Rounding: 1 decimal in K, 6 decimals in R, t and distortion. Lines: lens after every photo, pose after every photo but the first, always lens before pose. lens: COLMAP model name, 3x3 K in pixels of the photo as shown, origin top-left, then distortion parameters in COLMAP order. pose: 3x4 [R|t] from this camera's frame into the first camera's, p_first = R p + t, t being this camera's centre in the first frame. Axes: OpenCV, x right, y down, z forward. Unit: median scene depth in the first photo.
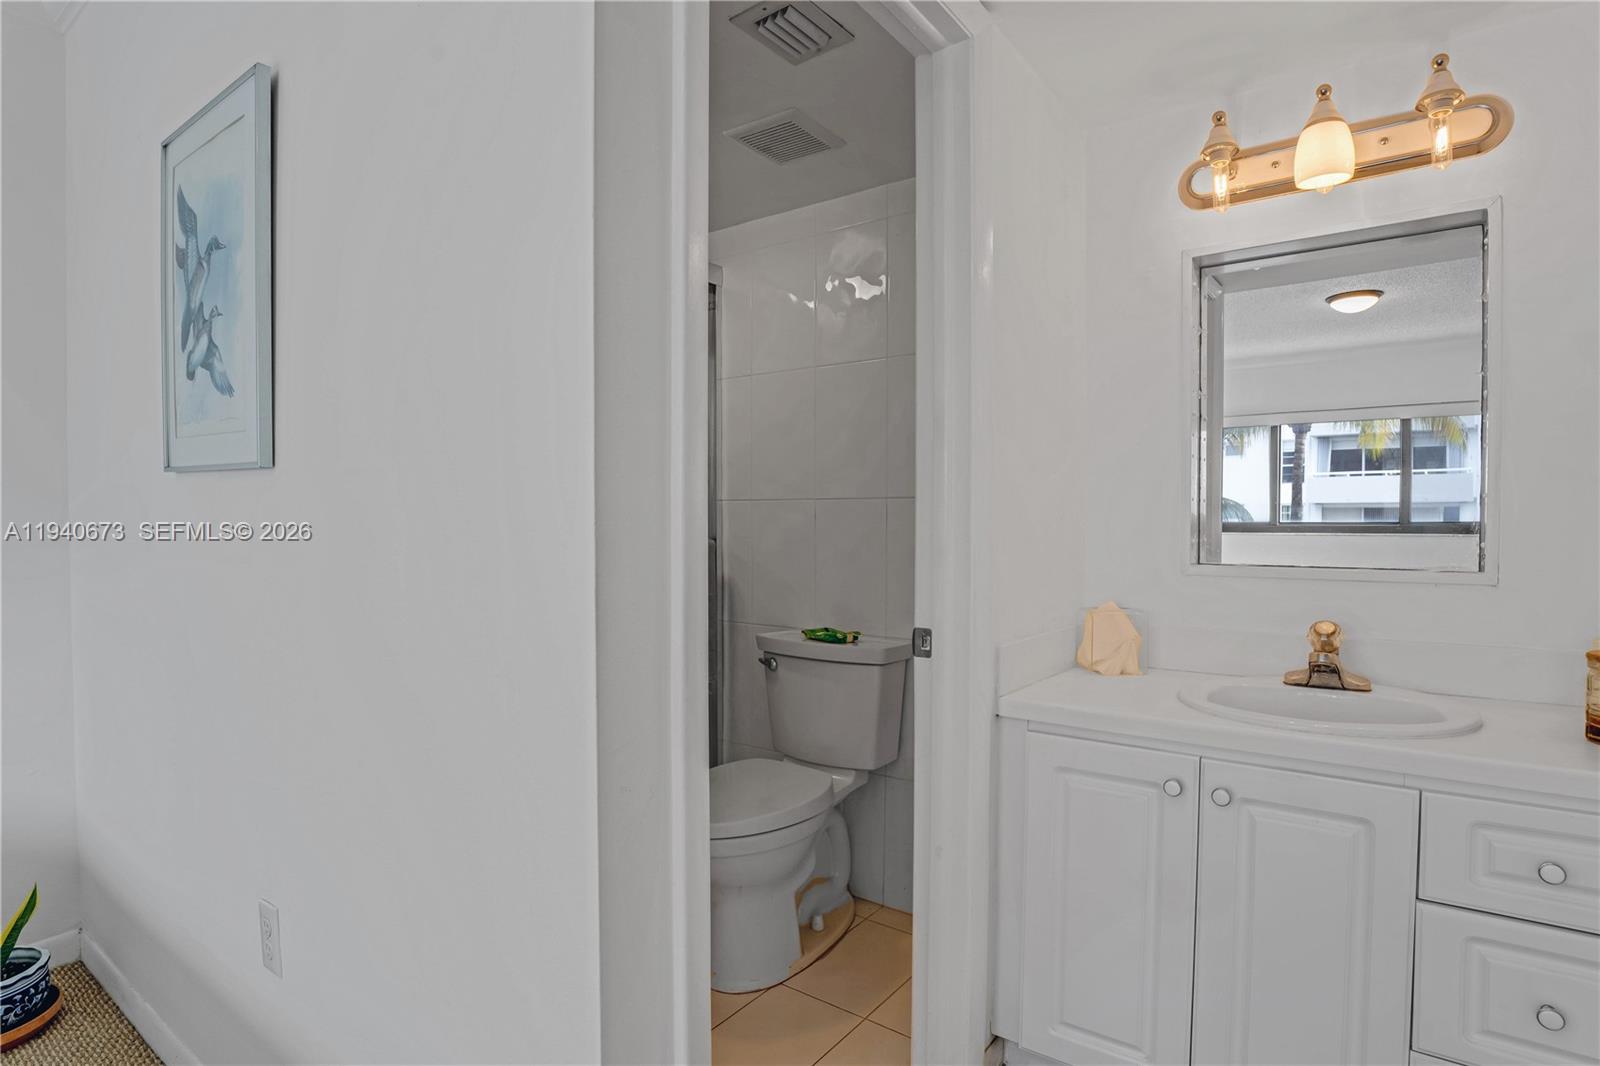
lens RADIAL K [[795.1, 0, 800.0], [0, 795.1, 533.0], [0, 0, 1]] dist [-0.041387, 0.012513]
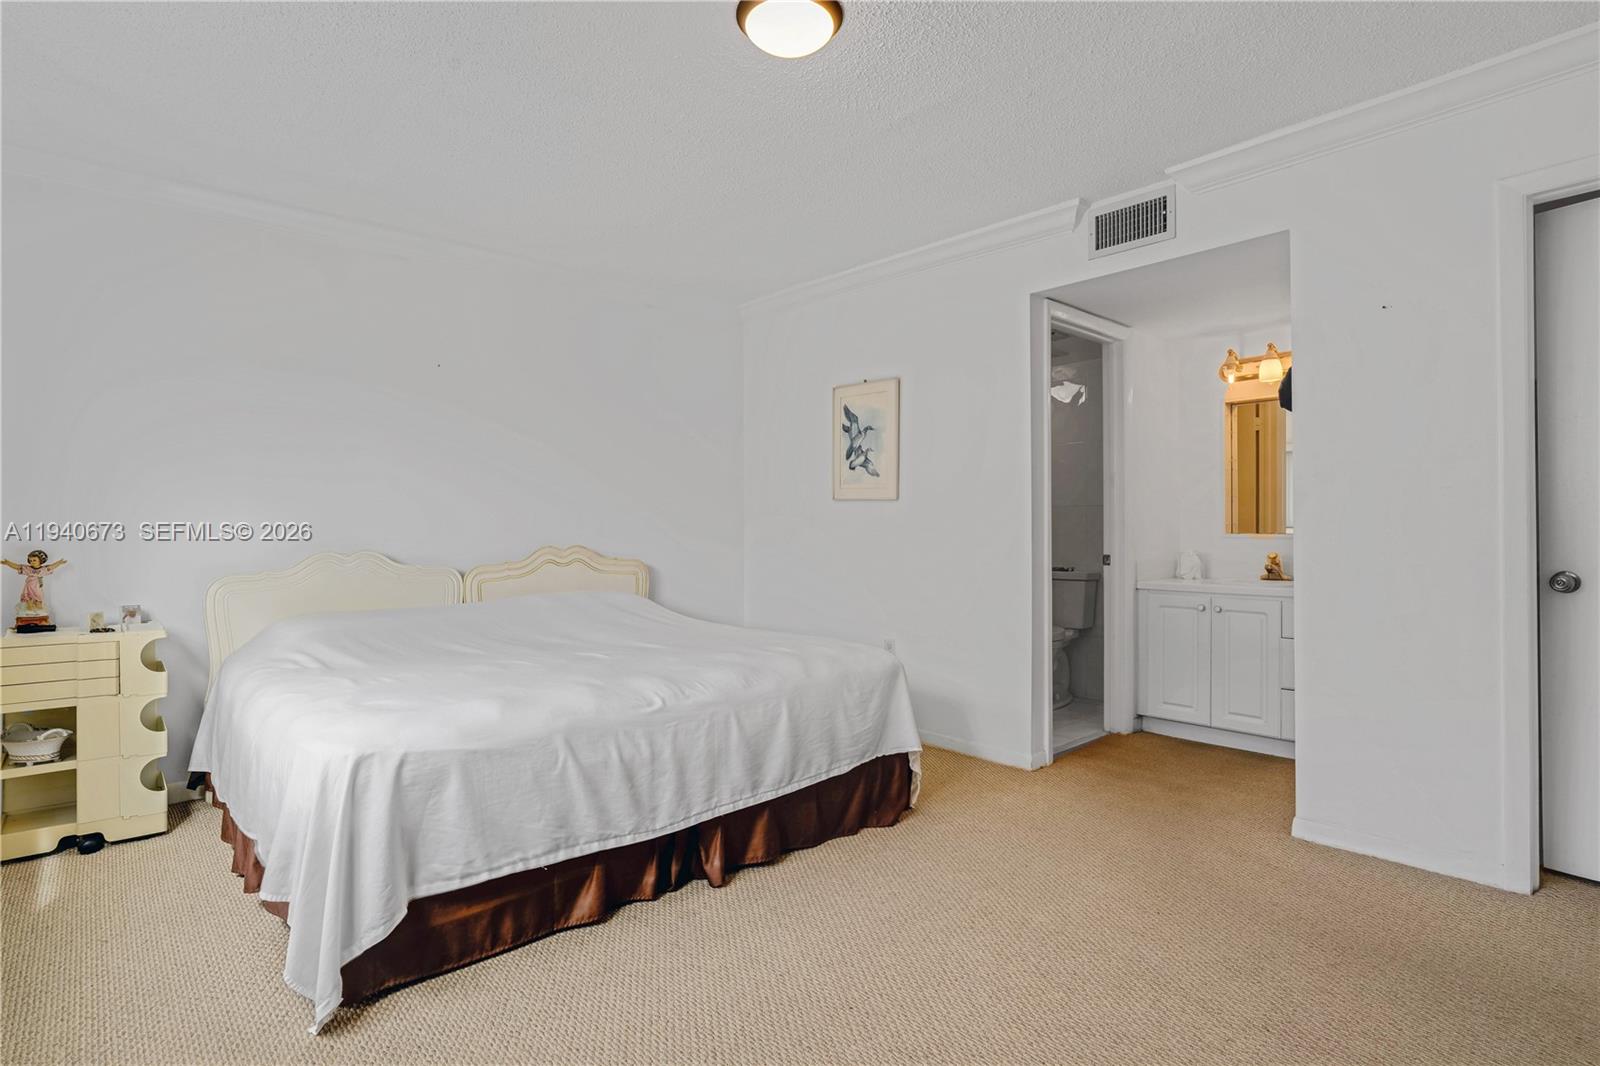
lens RADIAL K [[795.1, 0, 800.0], [0, 795.1, 533.0], [0, 0, 1]] dist [-0.041387, 0.012513]
pose [[0.980615, -0.006266, -0.195845, -0.249147], [0.004710, 0.999954, -0.008409, 0.046590], [0.195889, 0.007324, 0.980599, -1.342176]]
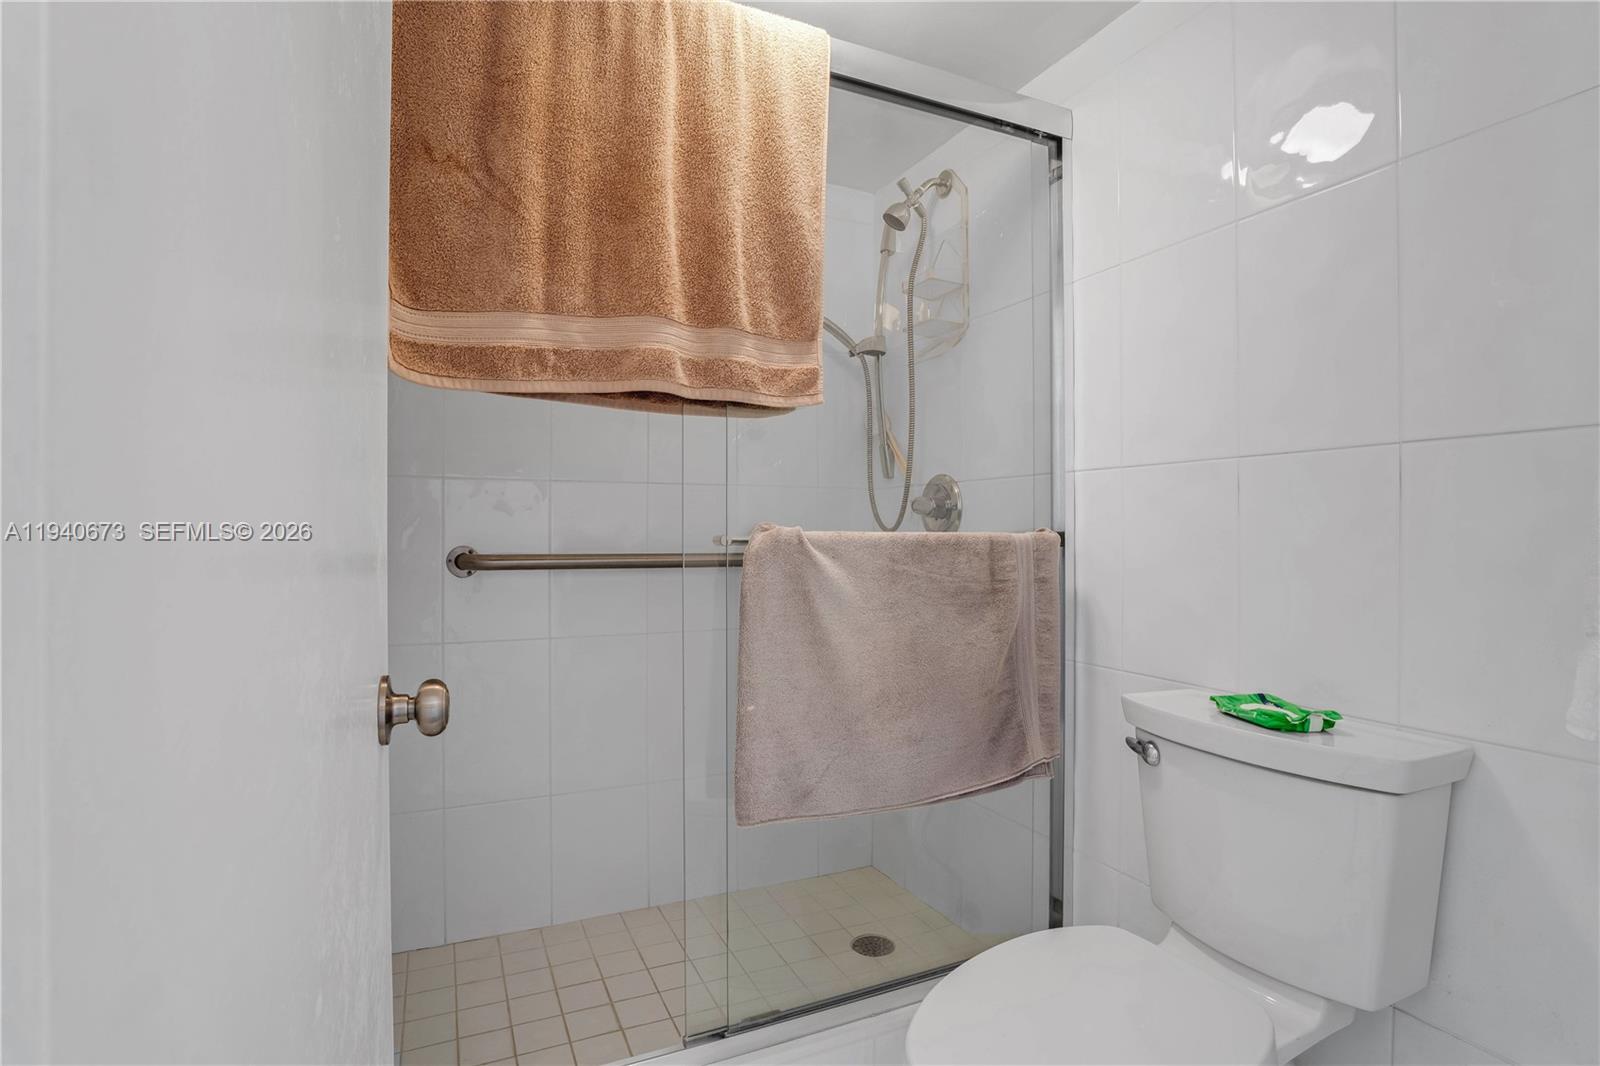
lens RADIAL K [[795.1, 0, 800.0], [0, 795.1, 533.0], [0, 0, 1]] dist [-0.041387, 0.012513]
pose [[0.878756, 0.001162, -0.477270, 0.012804], [-0.010117, 0.999818, -0.016194, 0.025182], [0.477165, 0.019059, 0.878607, 0.426341]]
